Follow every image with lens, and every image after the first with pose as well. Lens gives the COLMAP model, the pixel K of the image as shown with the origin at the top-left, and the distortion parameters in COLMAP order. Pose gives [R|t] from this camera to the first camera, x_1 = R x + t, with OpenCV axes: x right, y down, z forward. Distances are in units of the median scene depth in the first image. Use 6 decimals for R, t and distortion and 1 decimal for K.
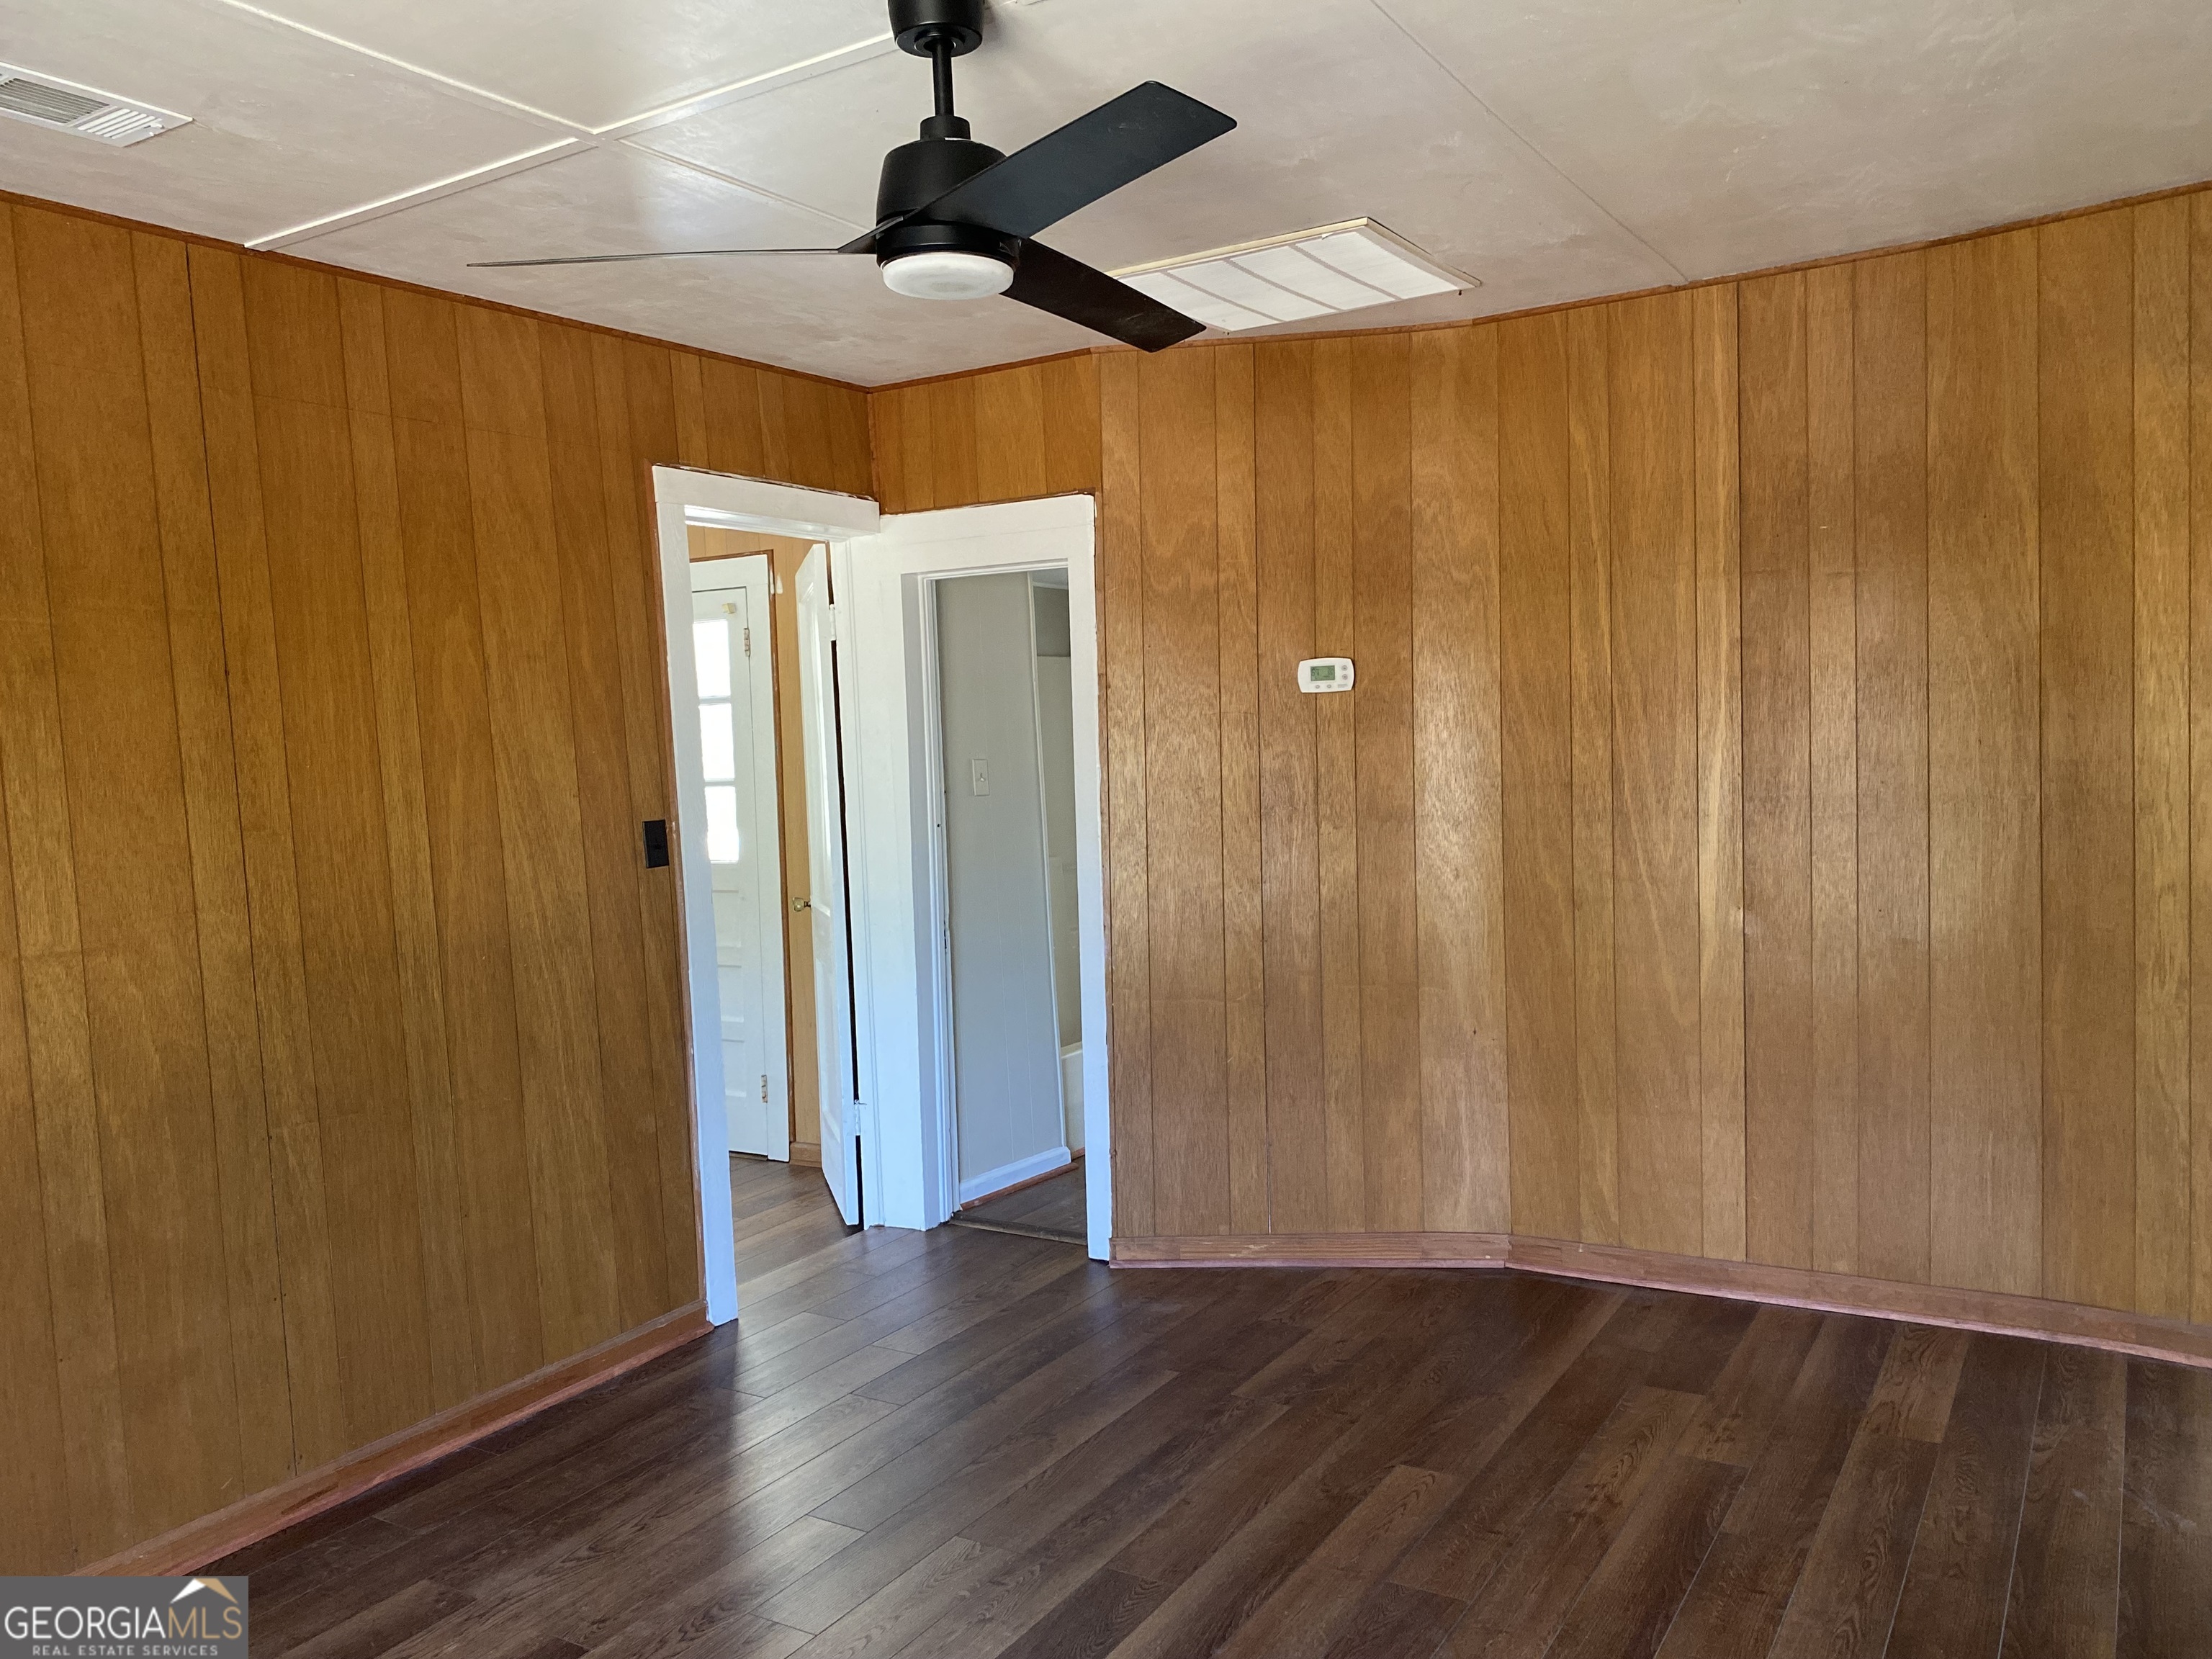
lens RADIAL K [[1705.0, 0, 1101.6], [0, 1705.0, 813.4], [0, 0, 1]] dist [0.126863, -0.241568]
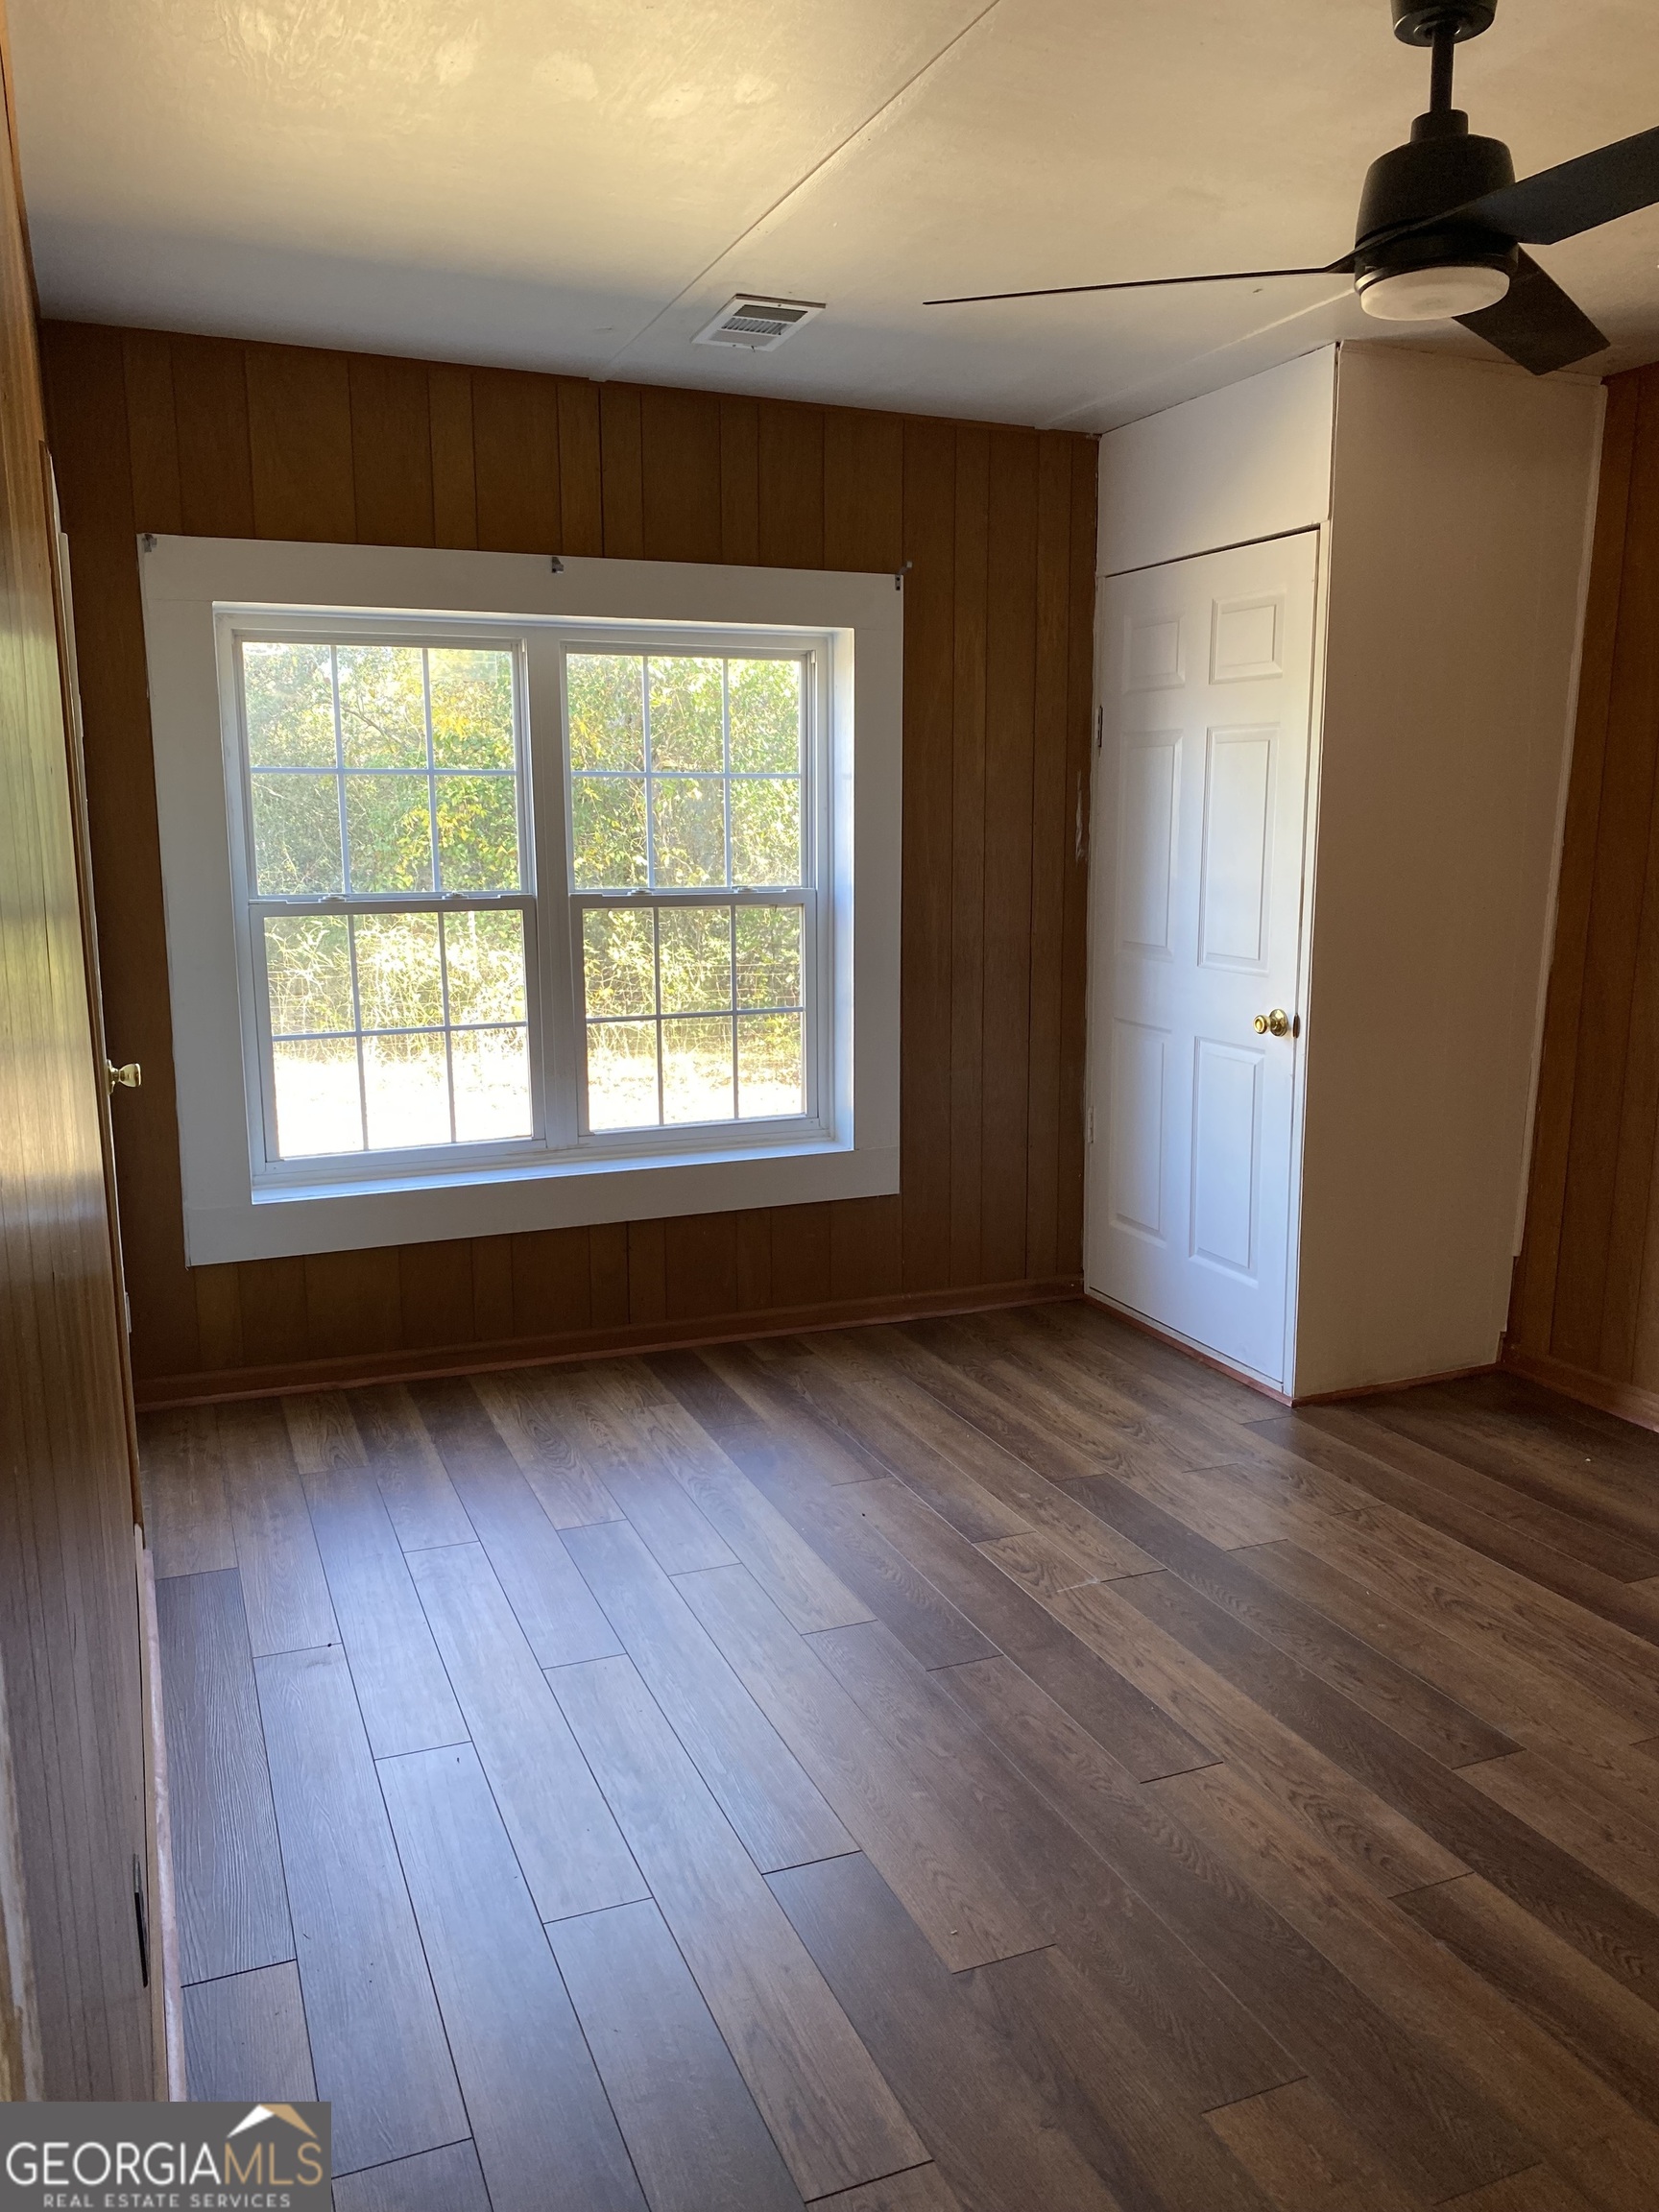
lens RADIAL K [[1670.4, 0, 829.9], [0, 1670.4, 1092.3], [0, 0, 1]] dist [0.053617, -0.076891]
pose [[-0.582353, 0.177391, -0.793346, 0.509716], [-0.015468, 0.973307, 0.228983, -0.053972], [0.812789, 0.145620, -0.564064, 0.743446]]
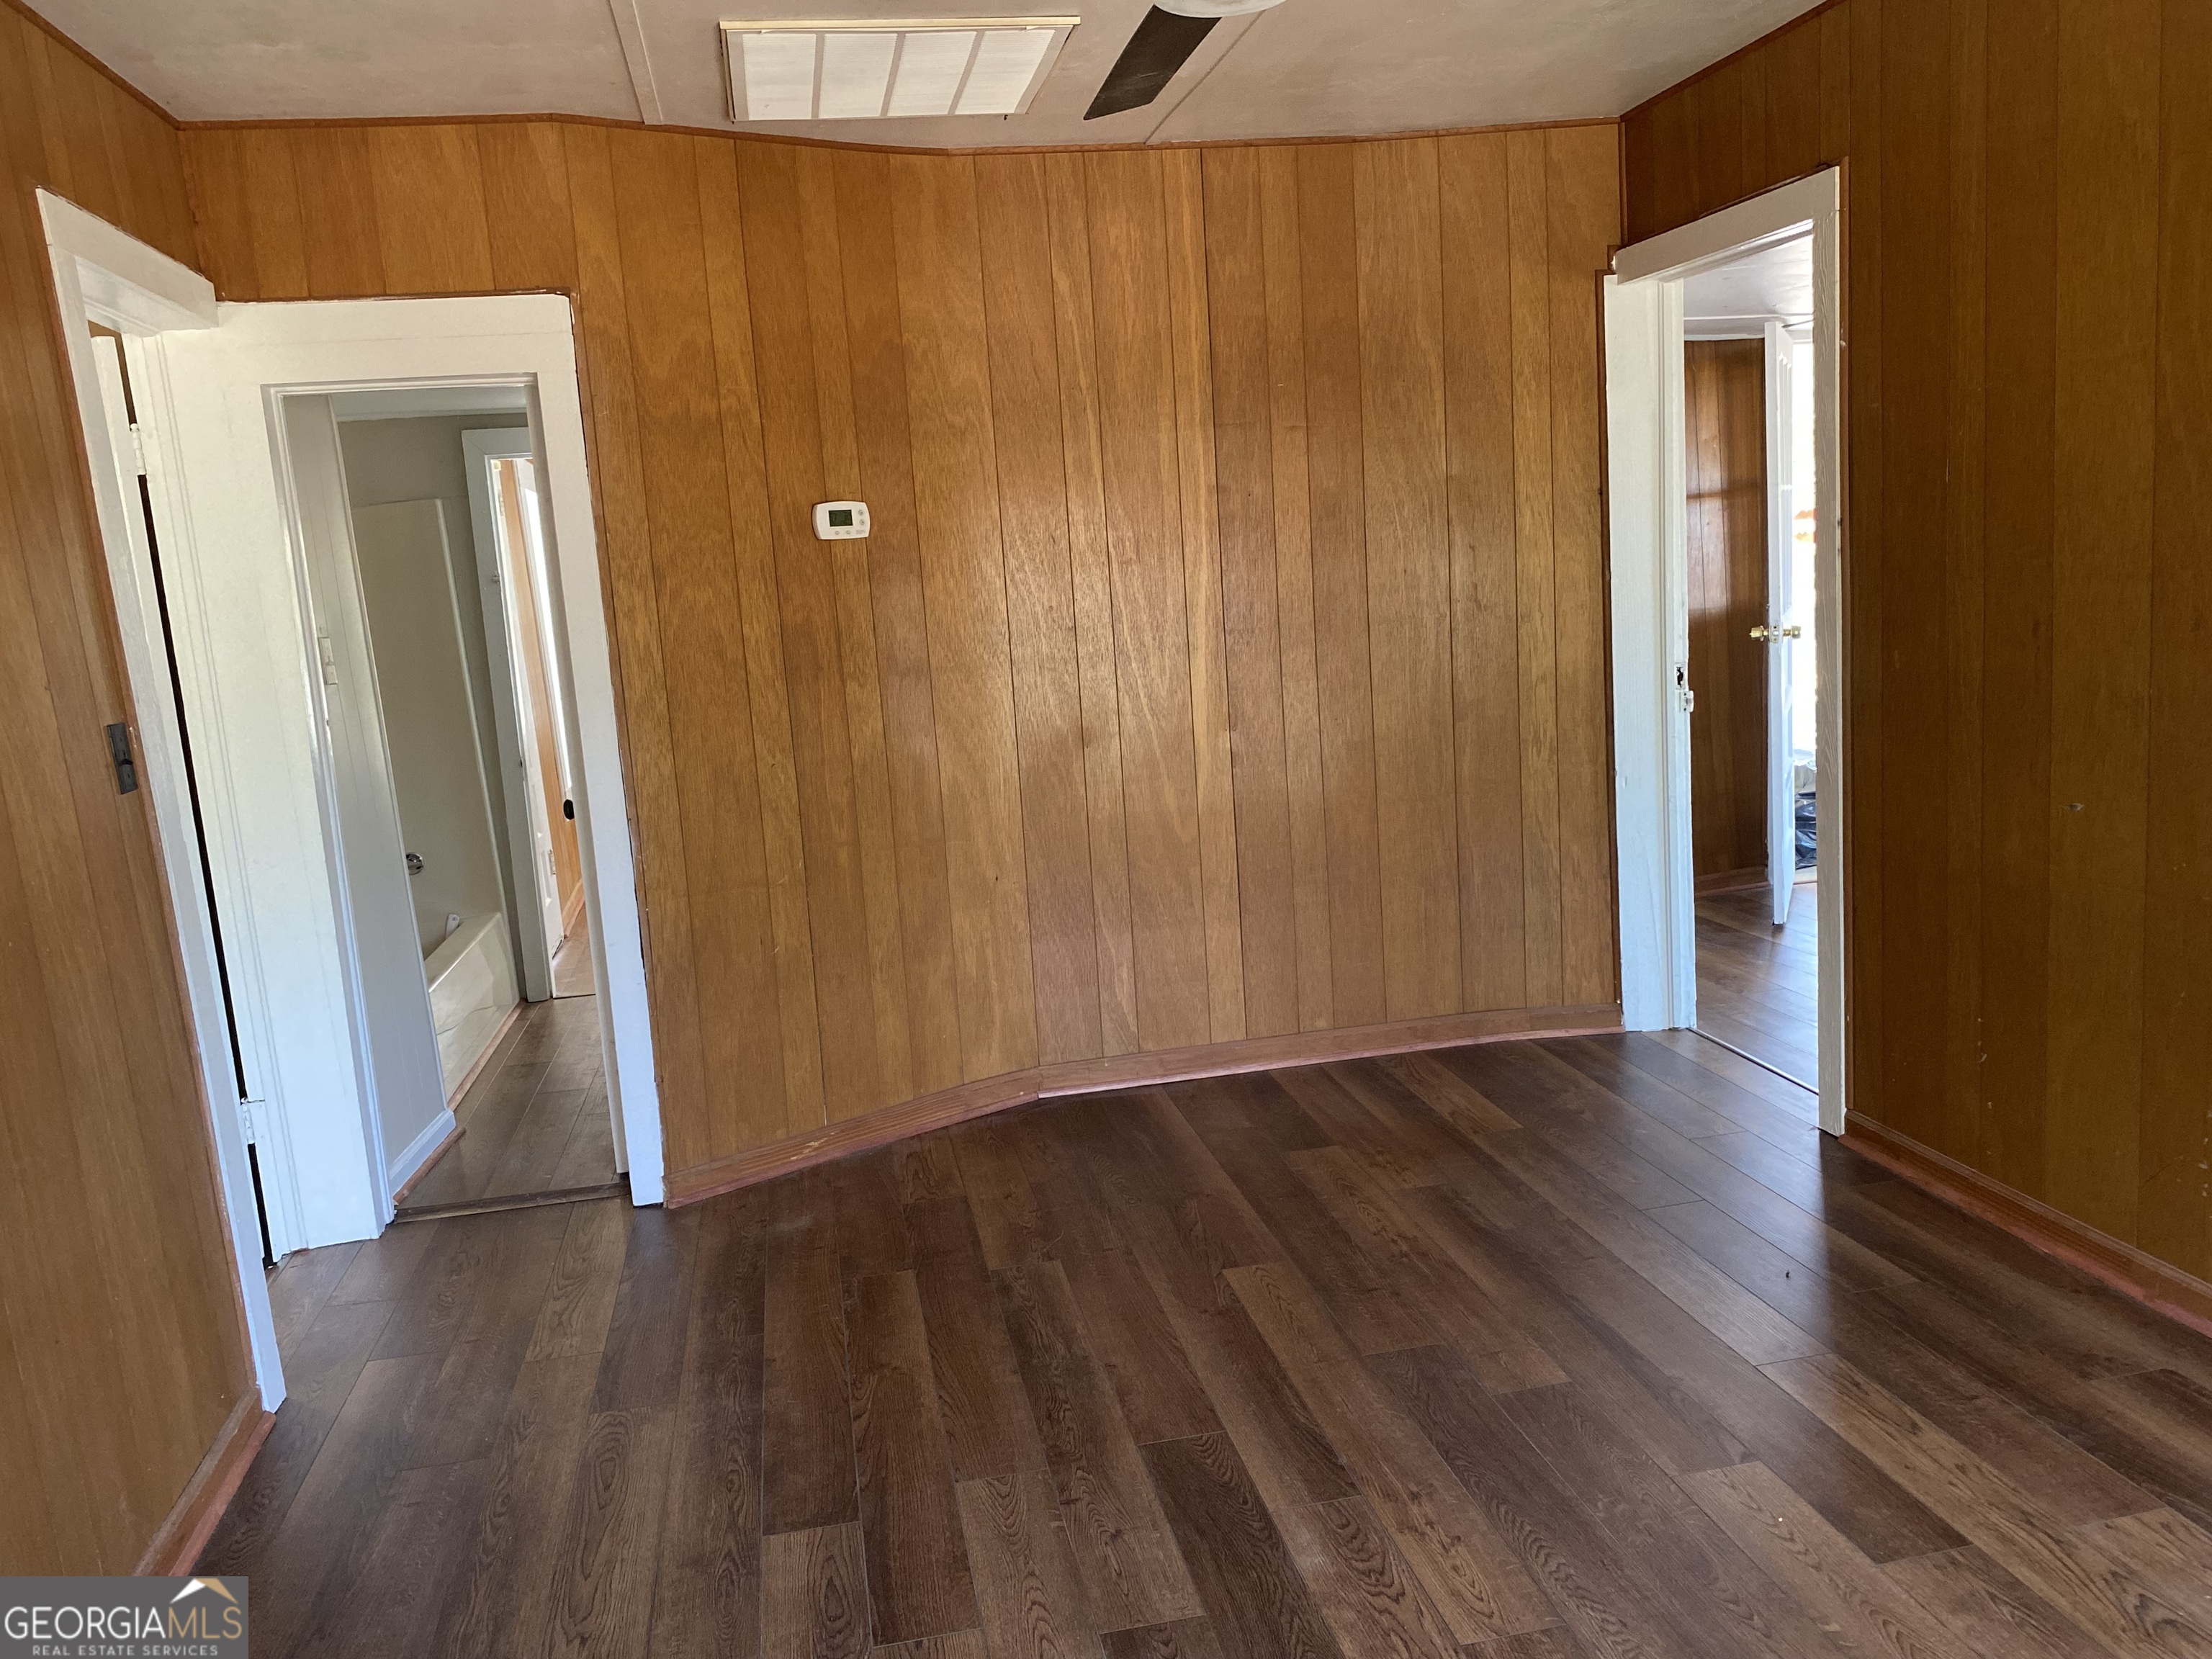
lens RADIAL K [[1670.4, 0, 1106.0], [0, 1670.4, 829.5], [0, 0, 1]] dist [0.053617, -0.076891]
pose [[0.736711, -0.117099, 0.665992, -0.409662], [0.074509, 0.992952, 0.092166, 0.013255], [-0.672091, -0.018278, 0.740243, 0.244250]]
